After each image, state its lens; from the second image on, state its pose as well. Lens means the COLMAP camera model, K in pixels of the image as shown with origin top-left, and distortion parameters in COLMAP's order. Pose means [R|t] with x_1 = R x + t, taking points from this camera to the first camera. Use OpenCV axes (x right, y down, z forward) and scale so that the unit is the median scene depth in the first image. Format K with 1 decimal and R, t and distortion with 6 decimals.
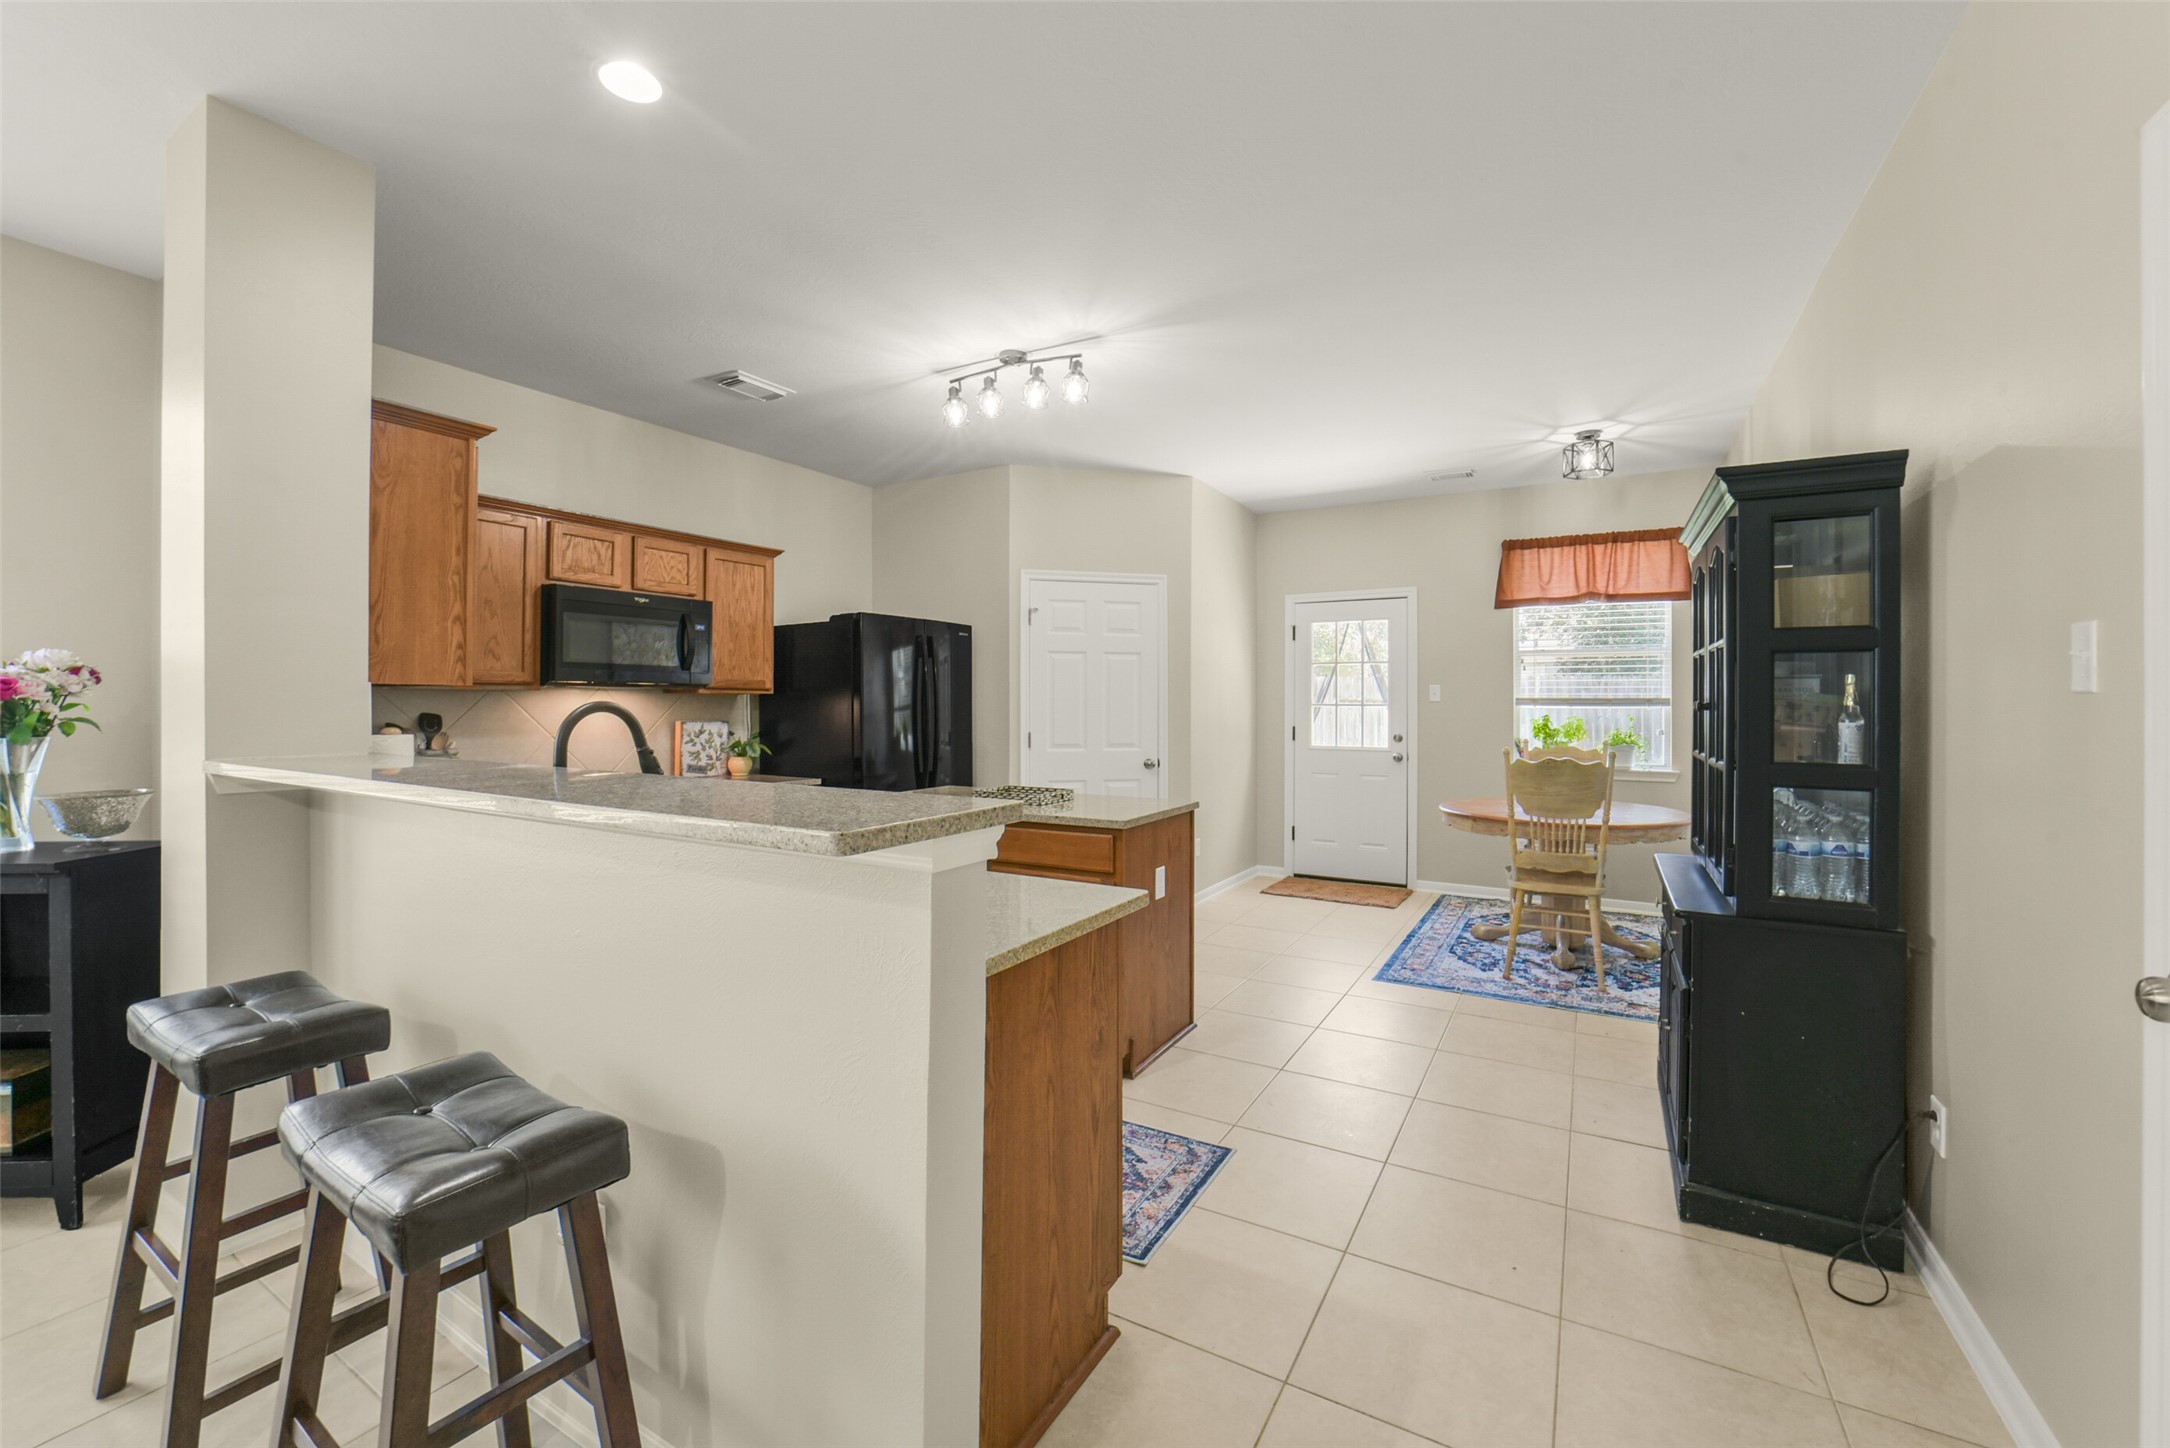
lens RADIAL K [[868.7, 0, 1087.4], [0, 868.7, 699.8], [0, 0, 1]] dist [-0.015403, 0.000773]
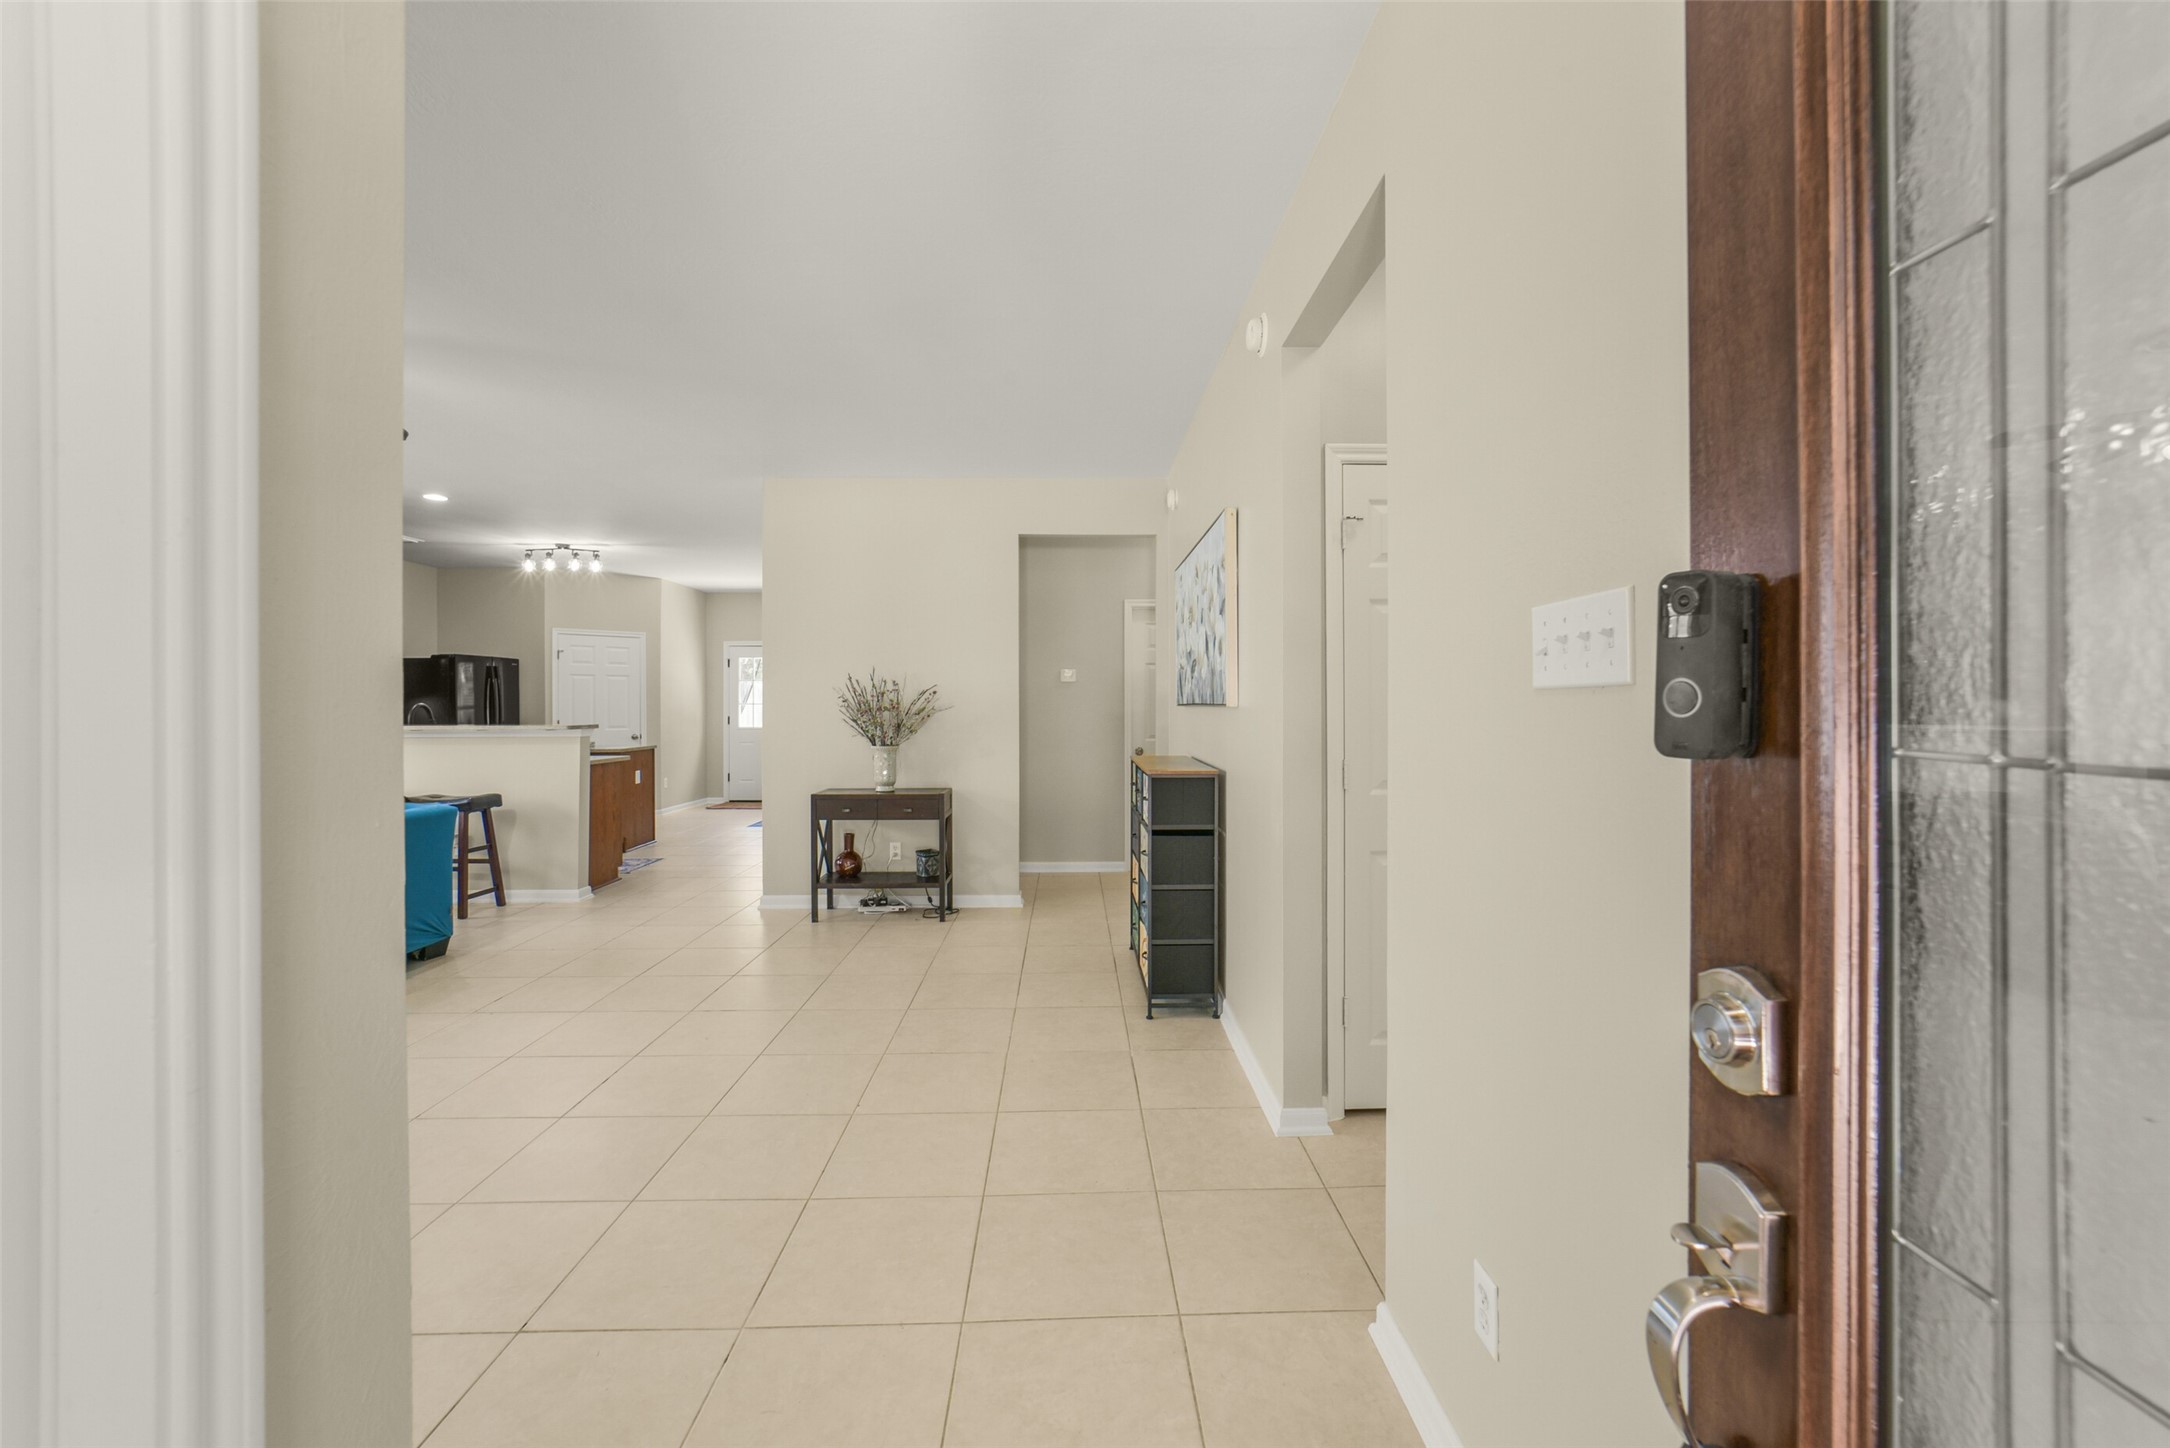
lens RADIAL K [[831.6, 0, 1094.7], [0, 831.6, 704.2], [0, 0, 1]] dist [-0.028544, 0.012031]
pose [[0.841012, -0.003542, 0.541005, -0.064149], [0.001341, 0.999989, 0.004463, -0.001526], [-0.541015, -0.003028, 0.841007, -1.164492]]
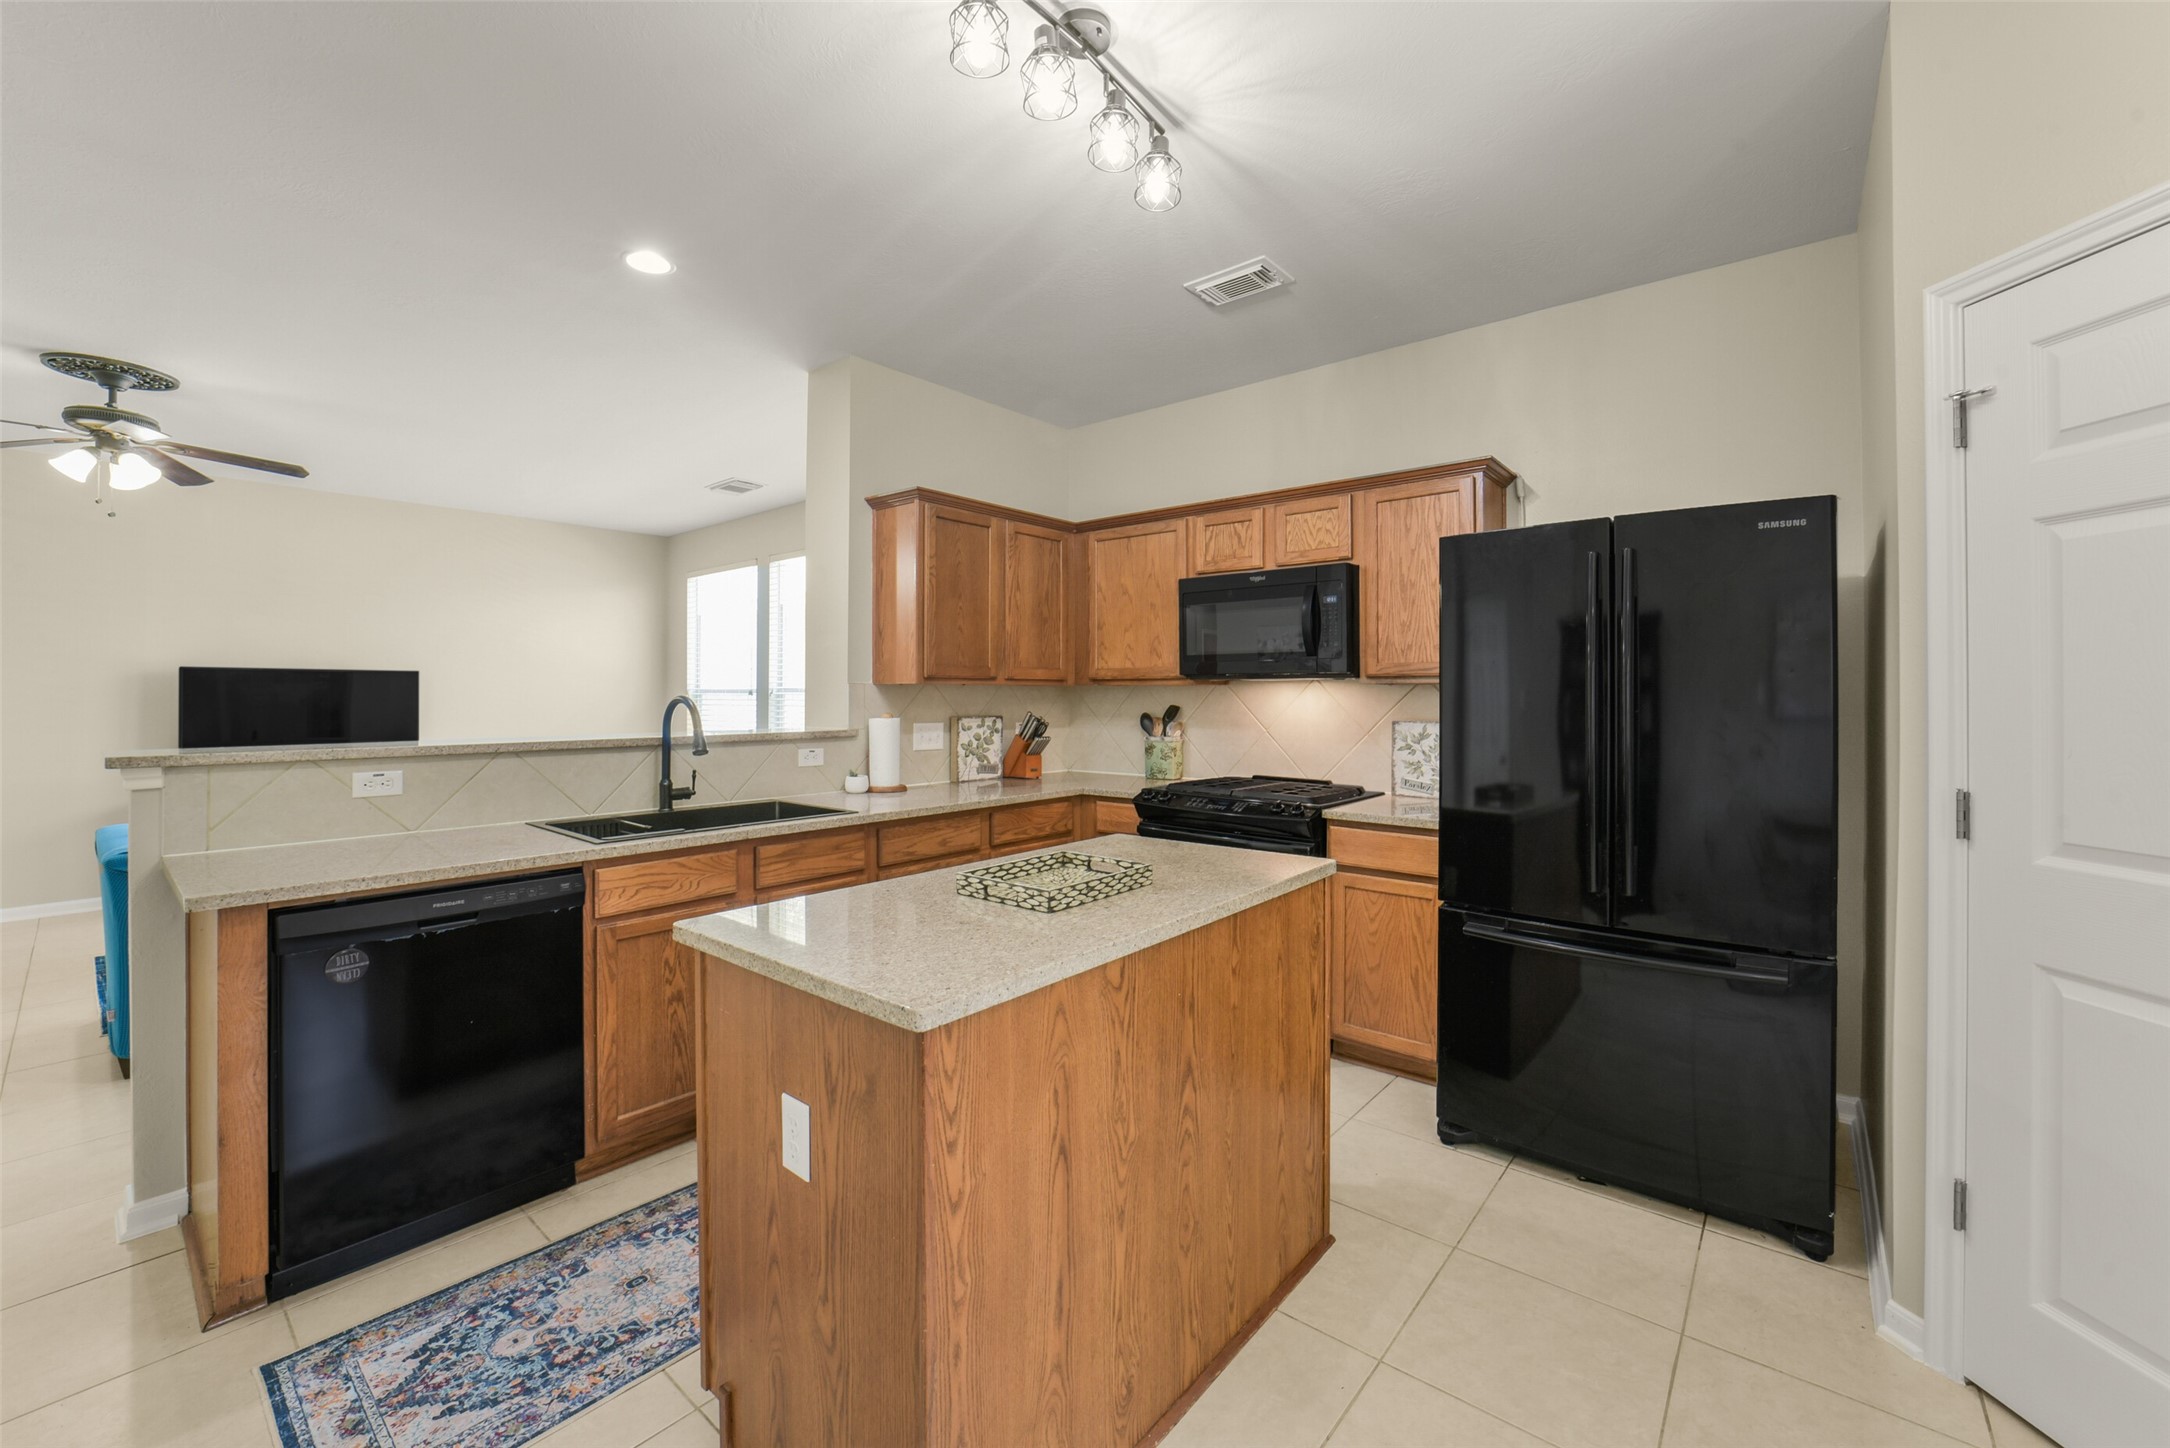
lens RADIAL K [[867.8, 0, 1095.4], [0, 867.8, 690.0], [0, 0, 1]] dist [-0.039438, 0.010400]
pose [[-0.157425, -0.006801, -0.987508, 0.329559], [0.003546, 0.999966, -0.007452, 0.002414], [0.987525, -0.004675, -0.157395, 0.860357]]
